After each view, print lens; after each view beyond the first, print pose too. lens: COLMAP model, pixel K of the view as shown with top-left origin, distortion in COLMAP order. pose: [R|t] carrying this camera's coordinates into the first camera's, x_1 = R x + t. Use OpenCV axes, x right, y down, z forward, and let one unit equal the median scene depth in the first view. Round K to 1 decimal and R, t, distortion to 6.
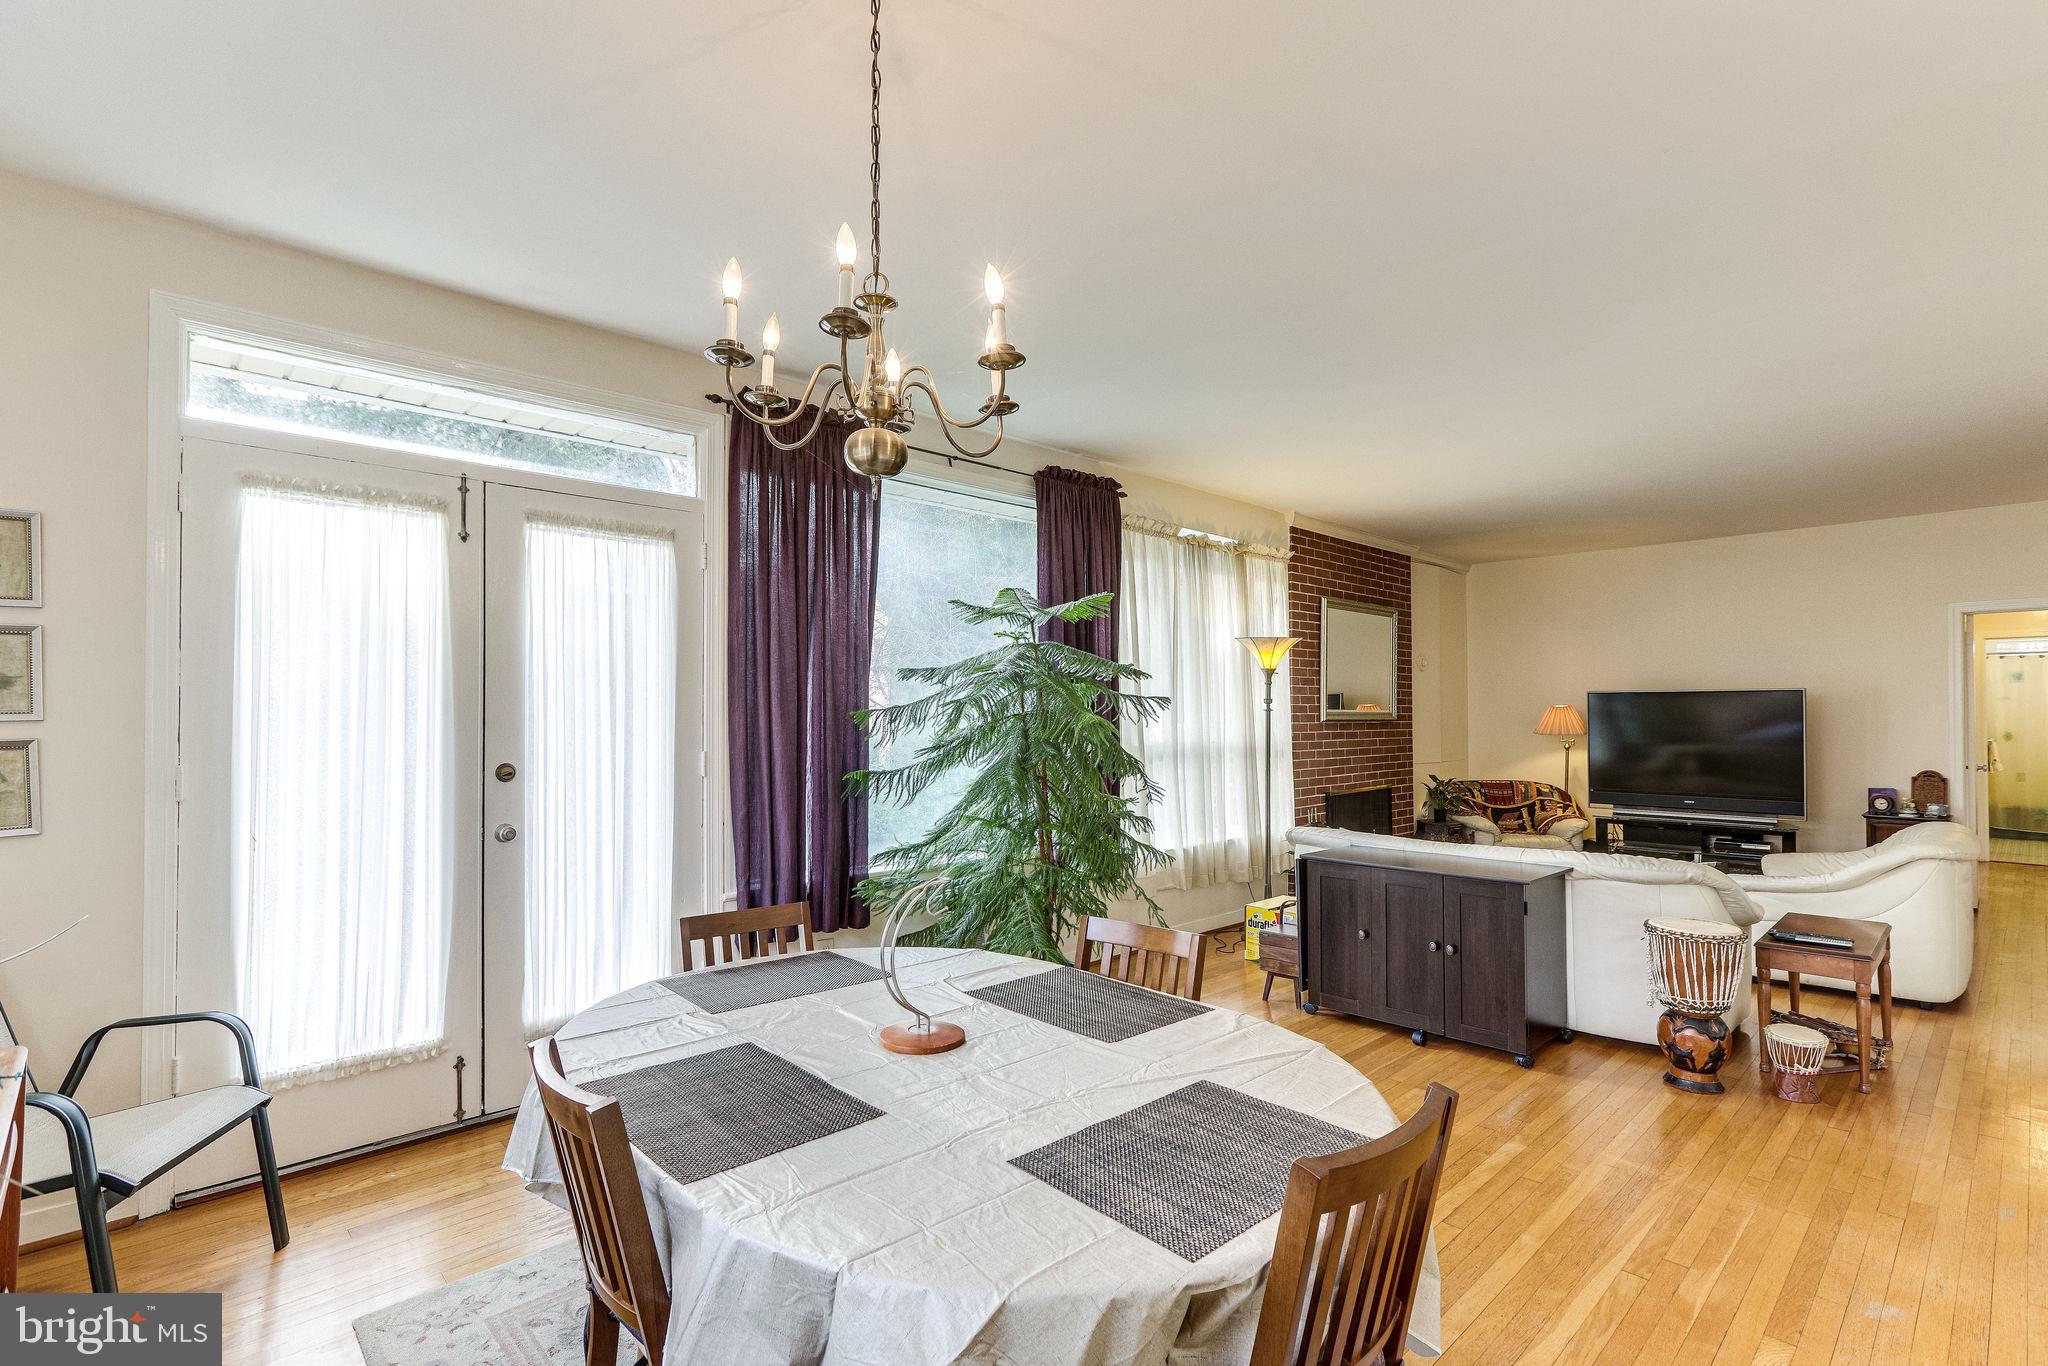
lens RADIAL K [[929.9, 0, 1024.4], [0, 929.9, 695.0], [0, 0, 1]] dist [0.004782, 0.000109]
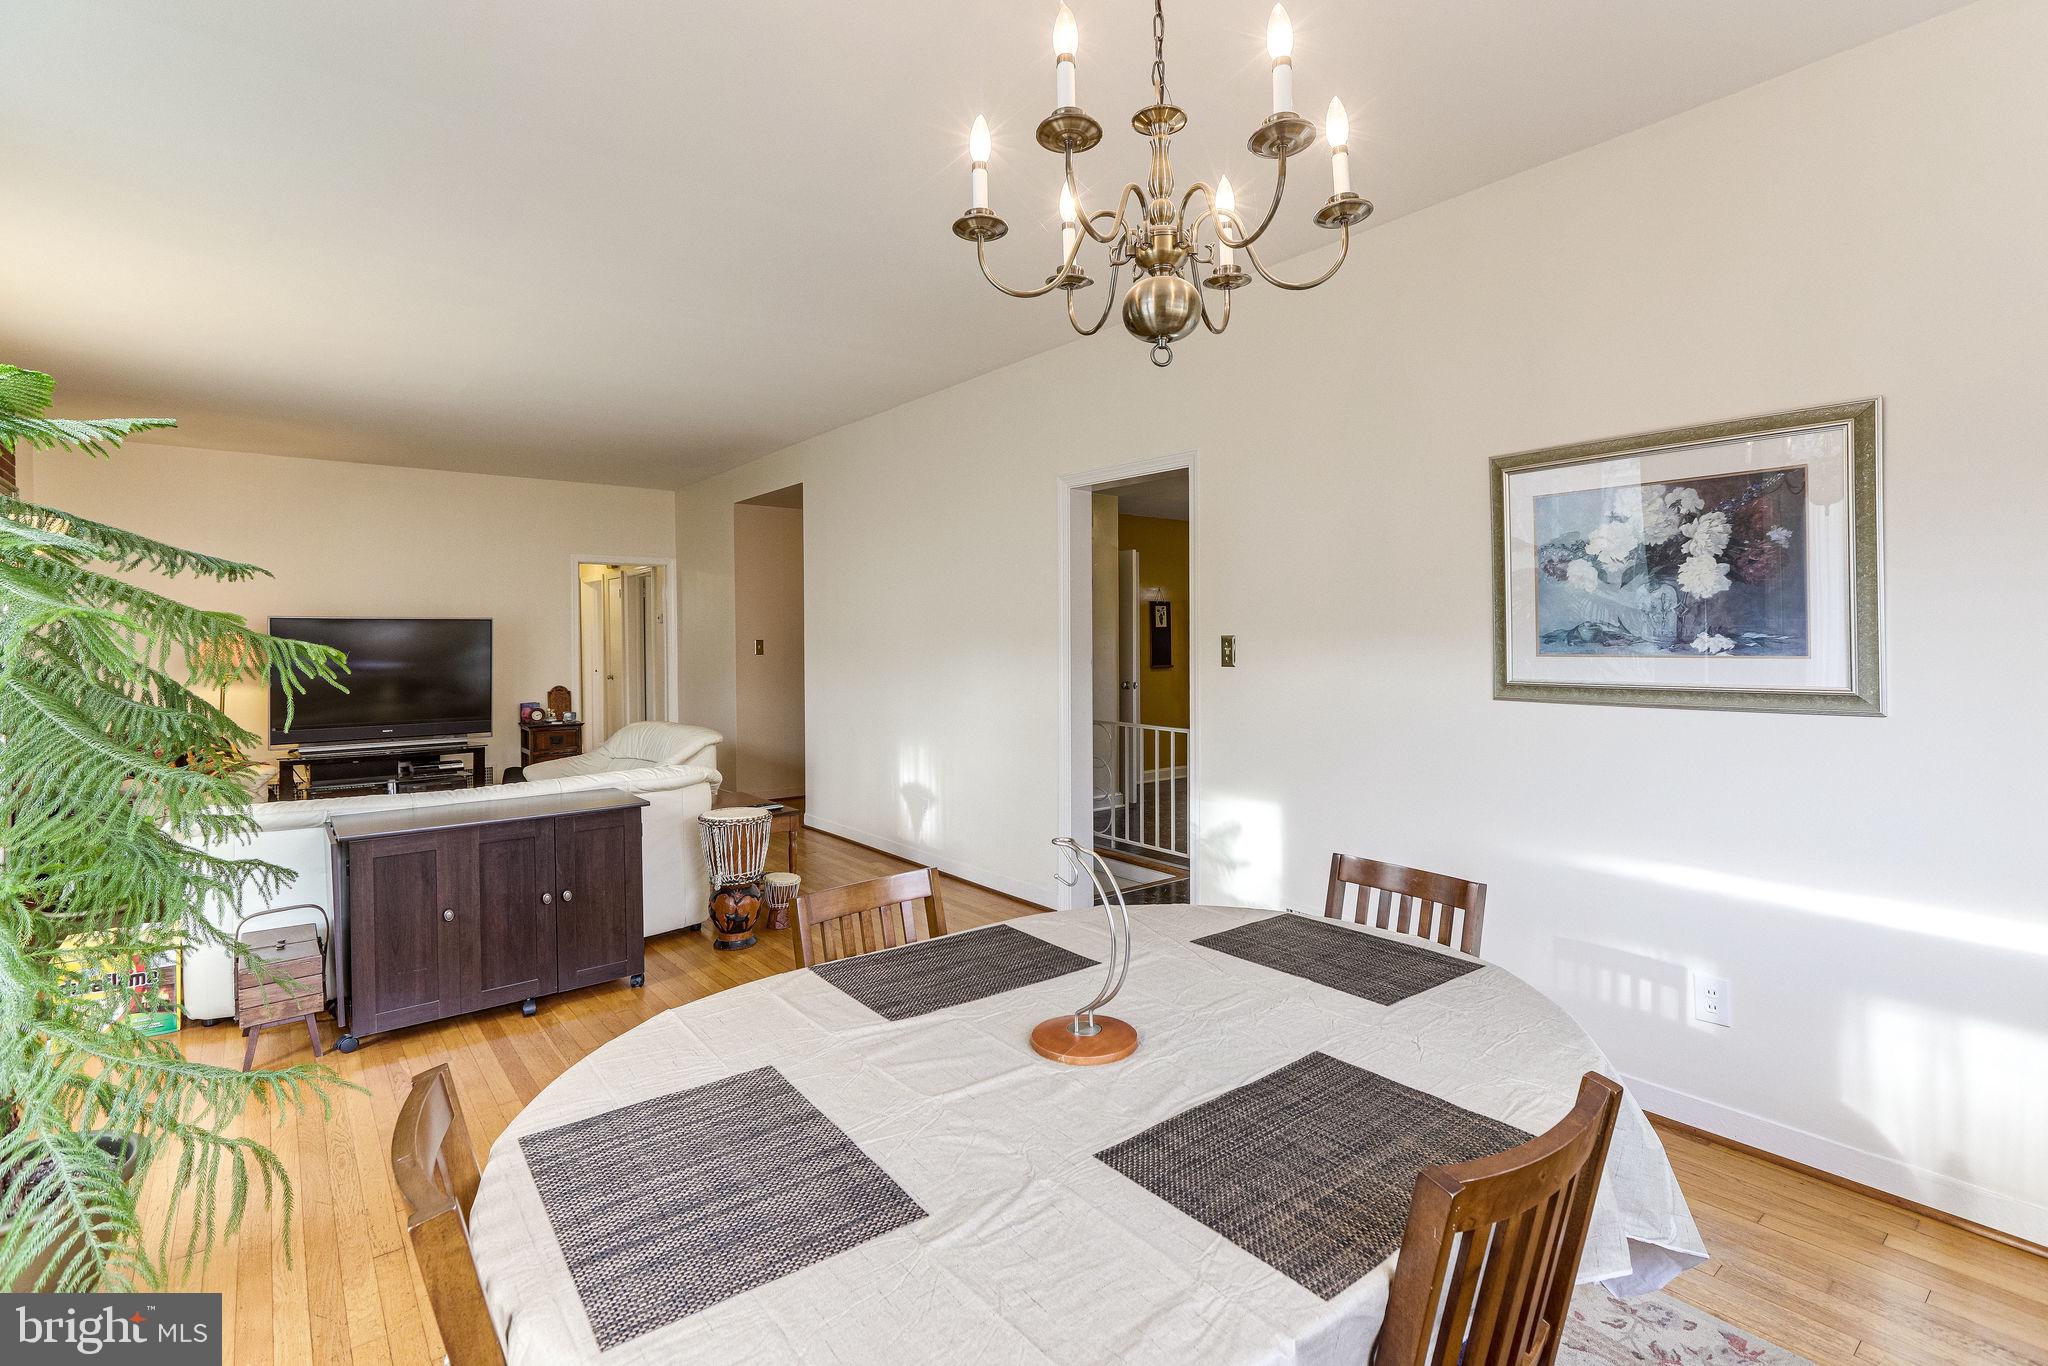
lens RADIAL K [[972.2, 0, 1023.2], [0, 972.2, 667.5], [0, 0, 1]] dist [0.001606, 0.000098]
pose [[0.080382, -0.028780, 0.996349, -0.480815], [-0.014283, 0.999447, 0.030022, 0.017045], [-0.996662, -0.016644, 0.079926, 0.518826]]
